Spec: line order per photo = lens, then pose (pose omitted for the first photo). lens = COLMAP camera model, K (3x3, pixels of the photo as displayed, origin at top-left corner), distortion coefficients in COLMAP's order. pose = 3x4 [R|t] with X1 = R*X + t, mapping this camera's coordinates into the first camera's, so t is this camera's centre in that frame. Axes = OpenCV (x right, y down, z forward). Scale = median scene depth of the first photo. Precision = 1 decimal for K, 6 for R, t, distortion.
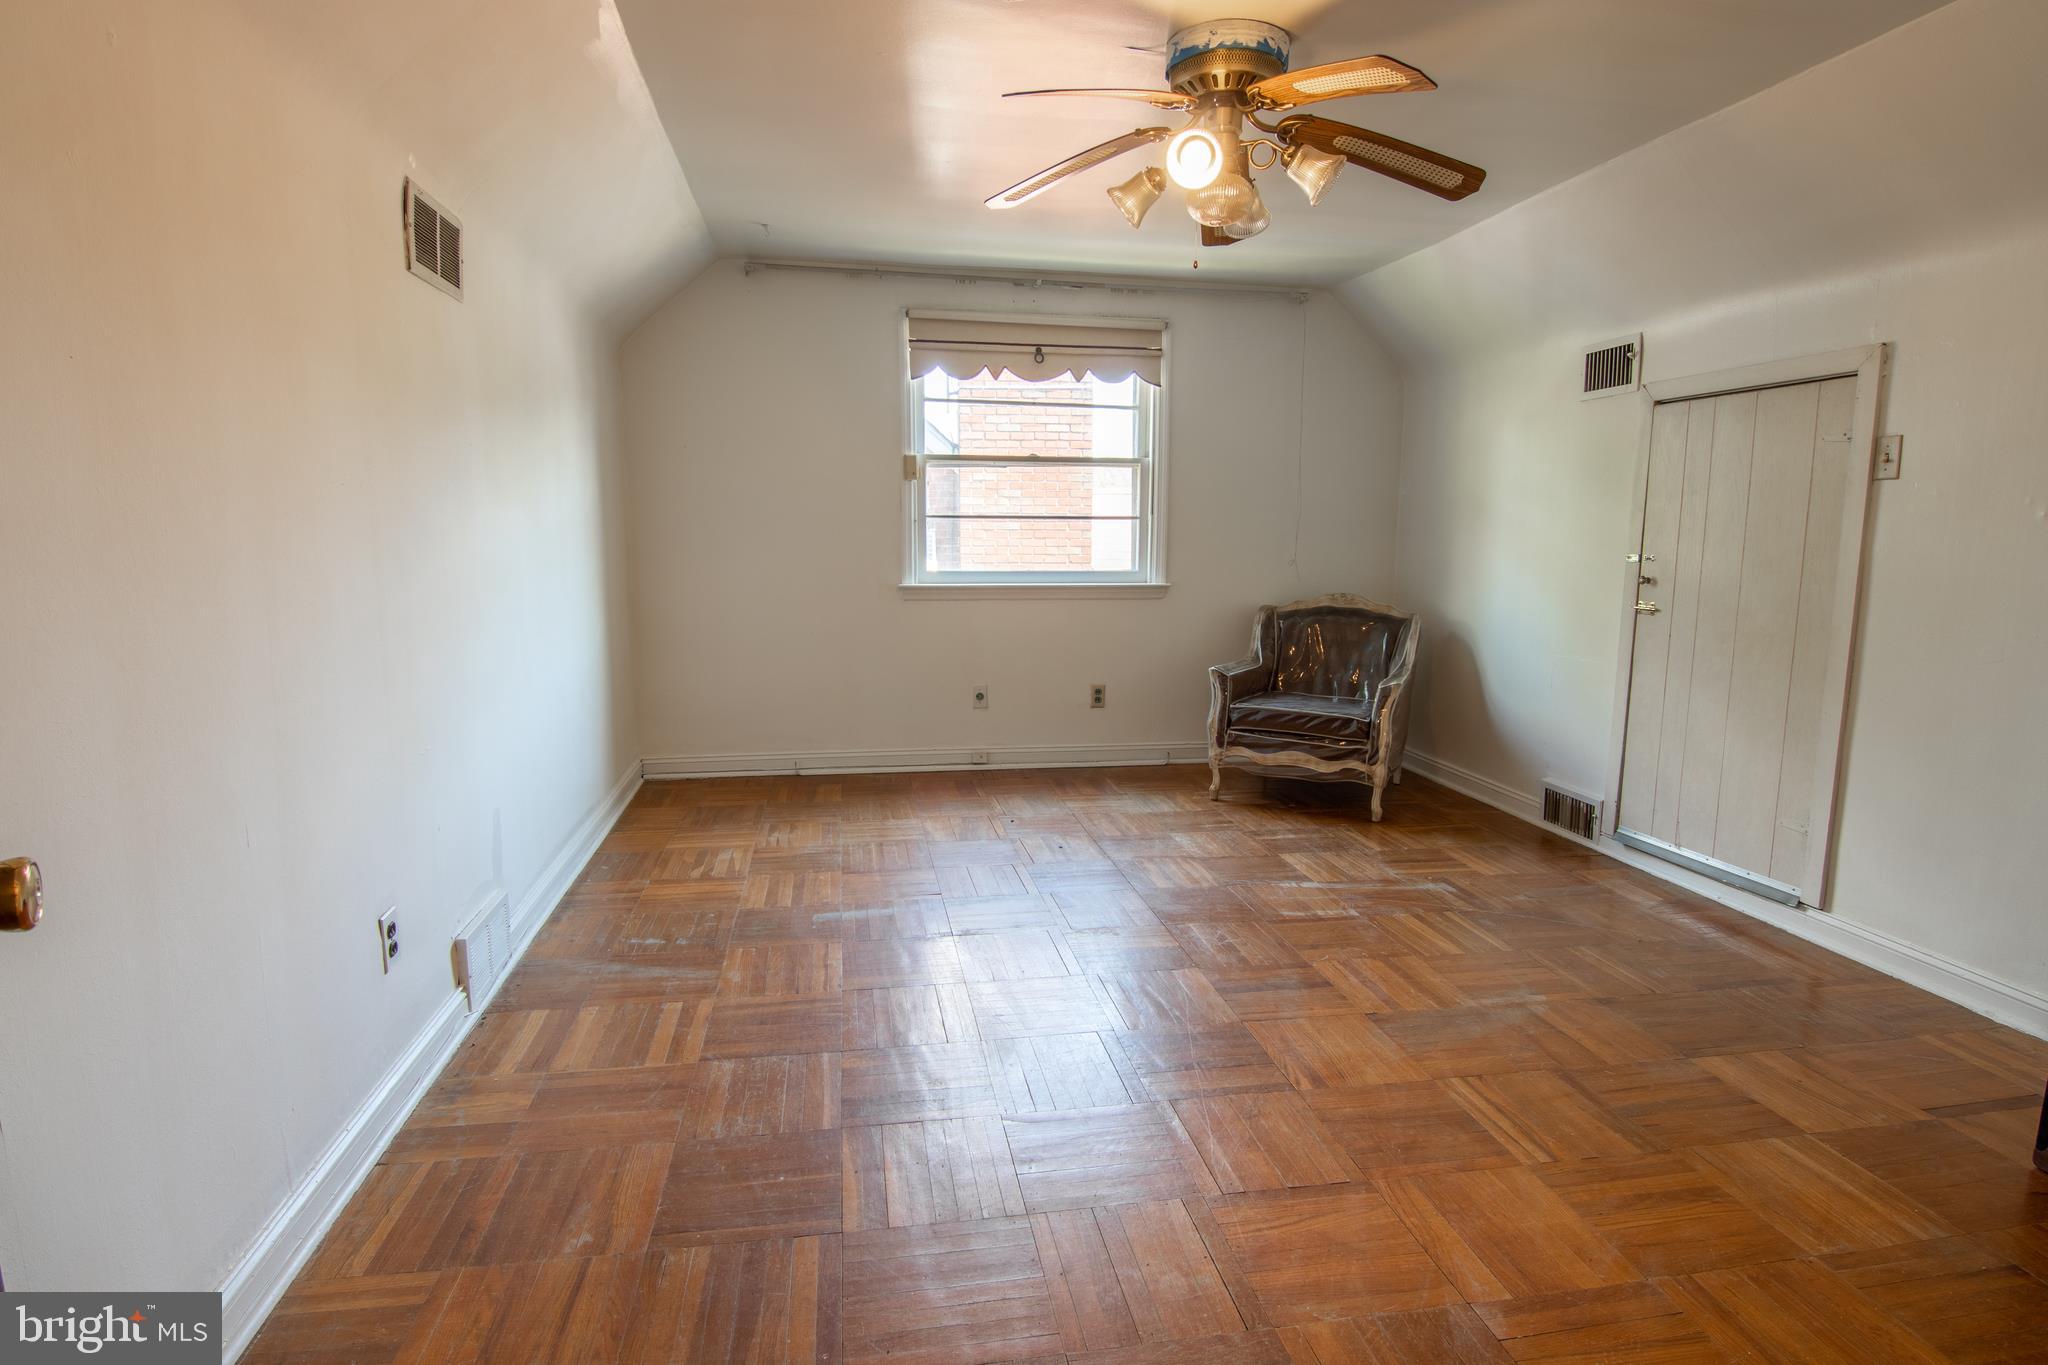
lens RADIAL K [[1043.0, 0, 1025.8], [0, 1043.0, 675.2], [0, 0, 1]] dist [-0.000666, -0.014759]
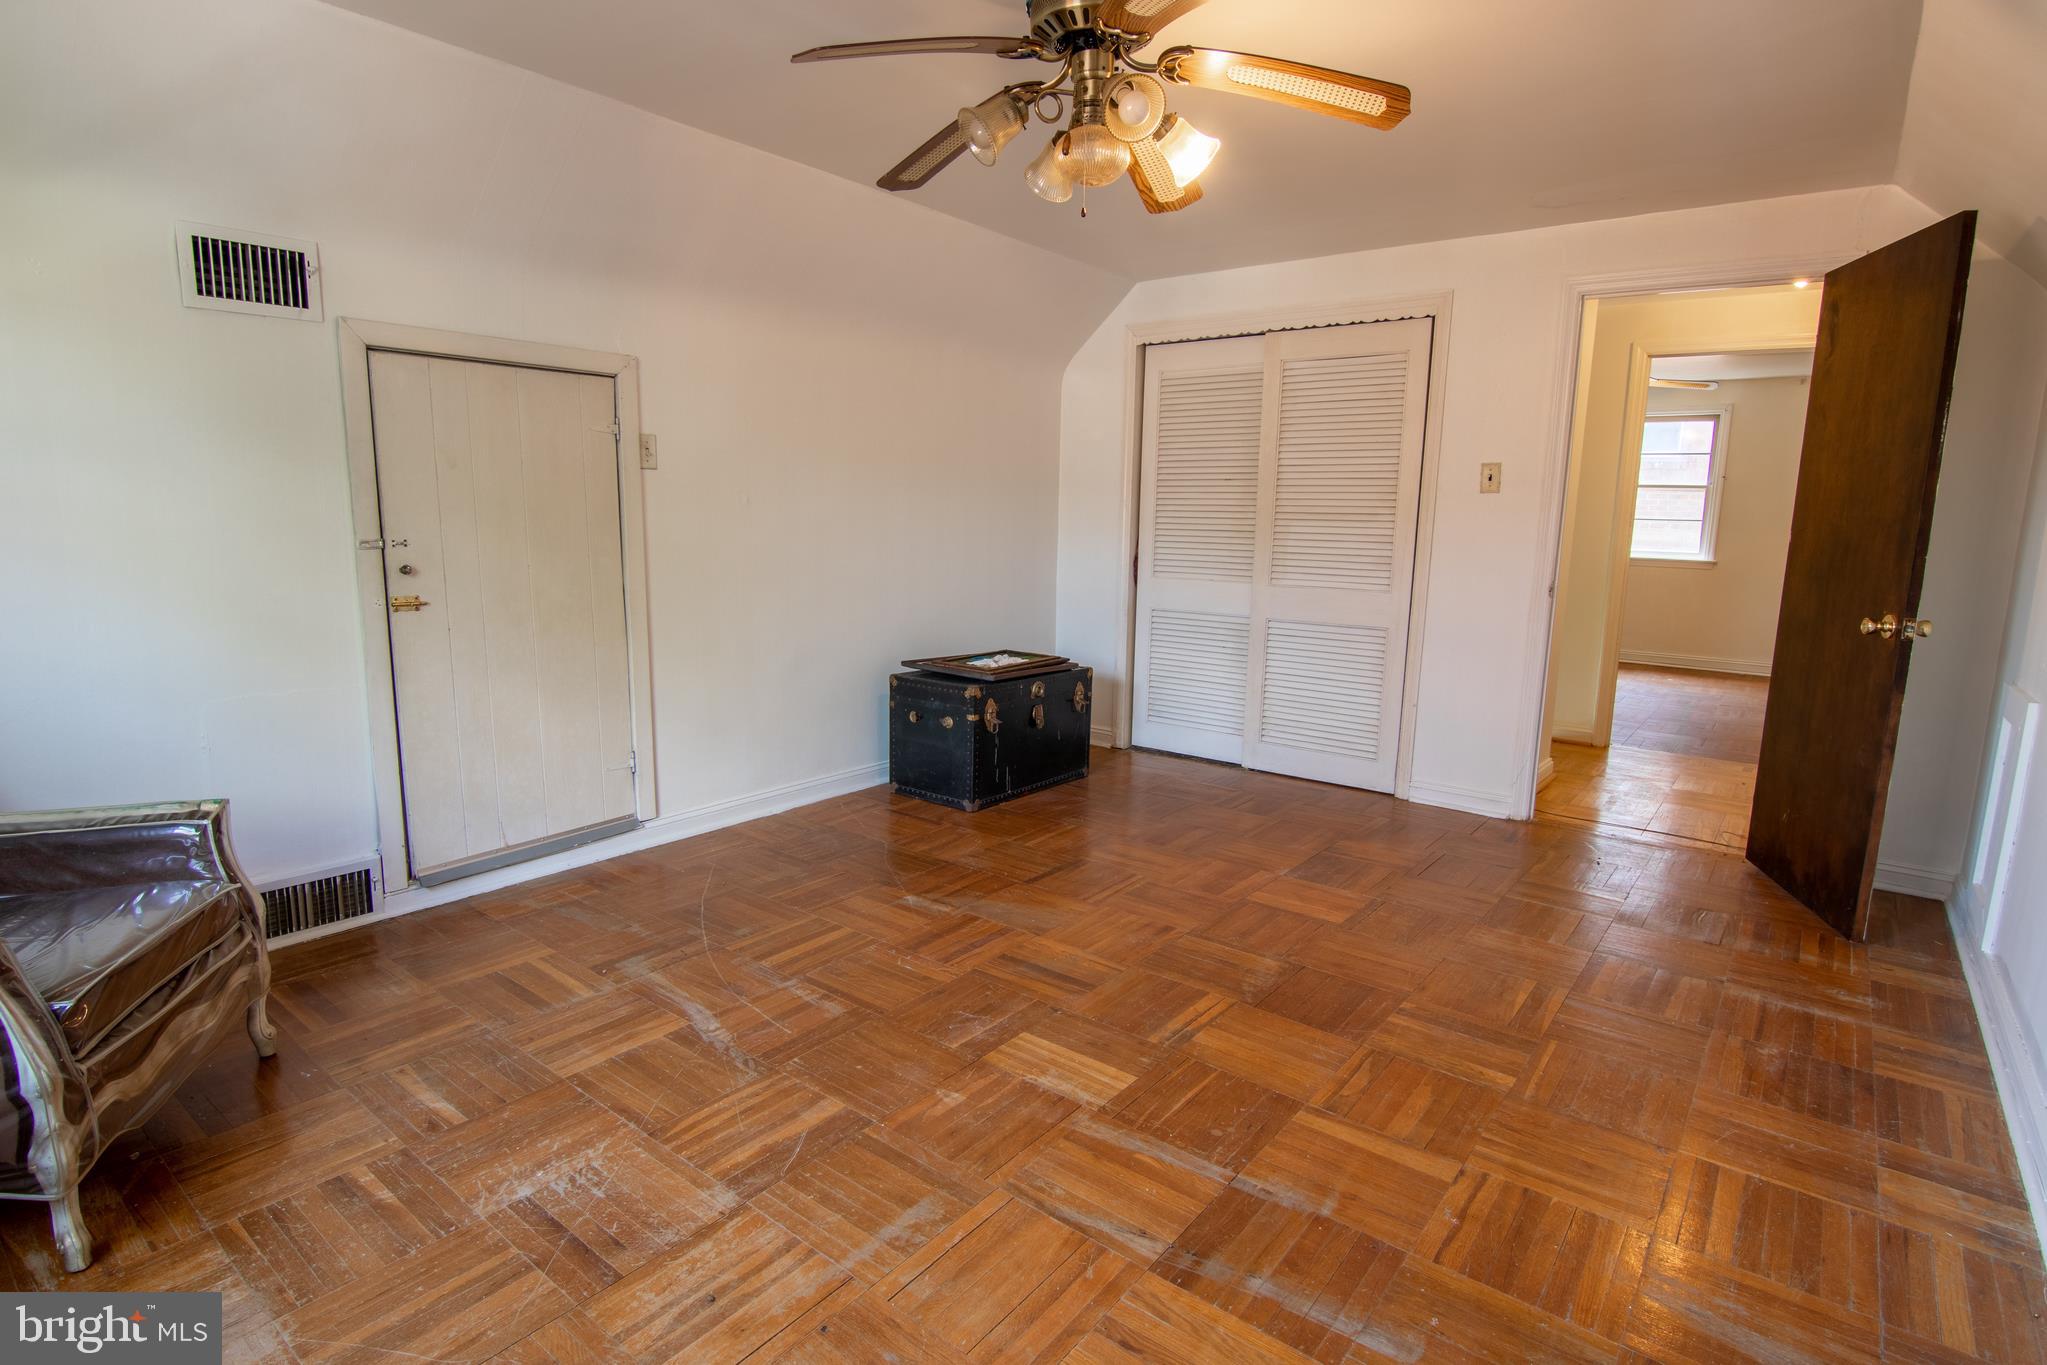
lens RADIAL K [[1042.5, 0, 1025.3], [0, 1042.5, 675.2], [0, 0, 1]] dist [-0.000666, -0.014759]
pose [[-0.665769, -0.135867, 0.733683, -0.332754], [0.081784, 0.964070, 0.252745, -0.174462], [-0.741662, 0.228273, -0.630737, 1.162746]]
